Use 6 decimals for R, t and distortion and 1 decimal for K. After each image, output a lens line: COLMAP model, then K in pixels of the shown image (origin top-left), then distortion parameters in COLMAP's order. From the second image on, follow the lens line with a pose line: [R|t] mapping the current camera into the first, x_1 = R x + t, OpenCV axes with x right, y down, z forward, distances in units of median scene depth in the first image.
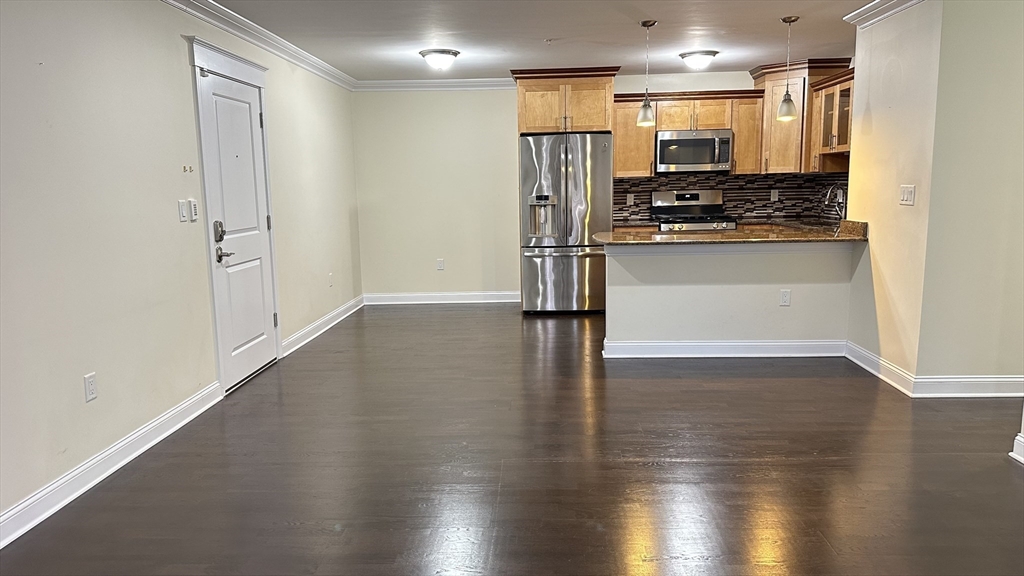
lens RADIAL K [[715.3, 0, 509.4], [0, 715.3, 290.2], [0, 0, 1]] dist [0.143994, -0.259827]
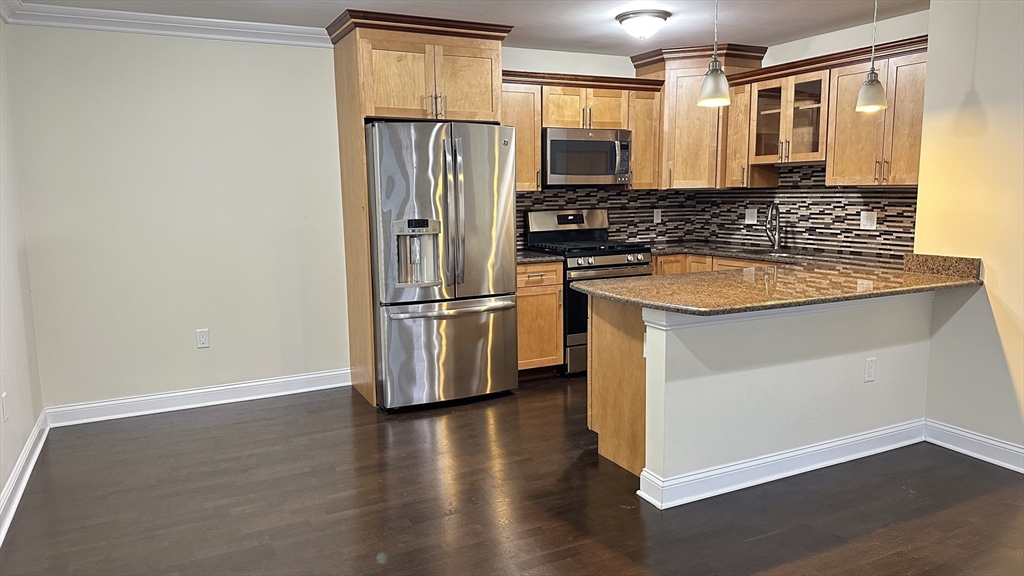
lens RADIAL K [[715.3, 0, 509.4], [0, 715.3, 290.2], [0, 0, 1]] dist [0.143994, -0.259827]
pose [[0.873545, -0.060493, 0.482970, -0.177590], [0.068659, 0.997640, 0.000773, -0.063850], [-0.481877, 0.032485, 0.875637, 0.404915]]
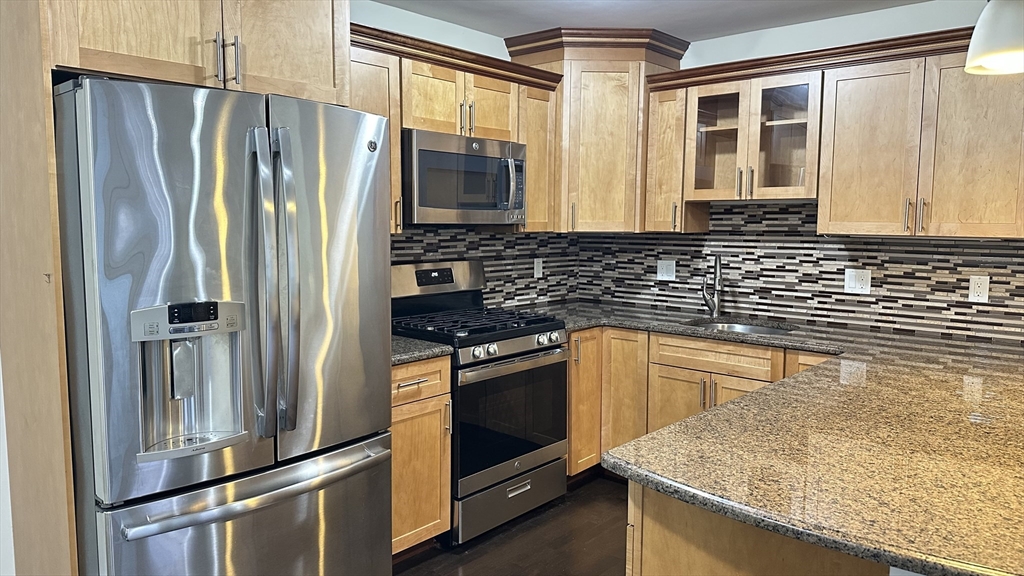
lens RADIAL K [[711.6, 0, 517.4], [0, 711.6, 285.8], [0, 0, 1]] dist [0.126497, -0.200842]
pose [[0.628826, -0.053154, 0.775727, -0.084627], [0.098359, 0.995084, -0.011548, -0.118008], [-0.771299, 0.083562, 0.630963, 0.697232]]
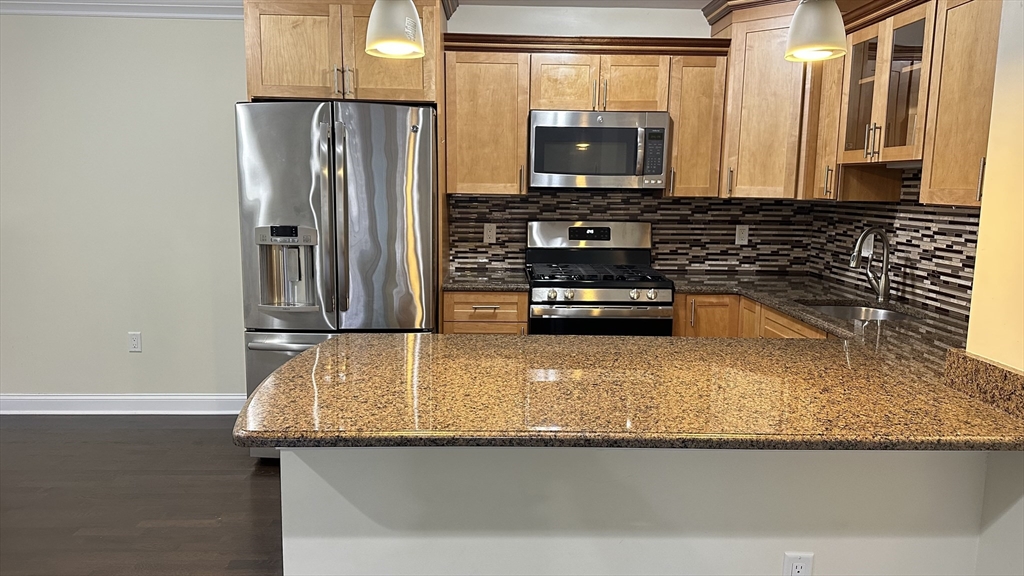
lens RADIAL K [[711.6, 0, 517.4], [0, 711.6, 285.8], [0, 0, 1]] dist [0.126497, -0.200842]
pose [[0.996919, 0.022609, 0.075108, 0.158665], [-0.022155, 0.999731, -0.006877, -0.088096], [-0.075243, 0.005192, 0.997152, 0.482279]]
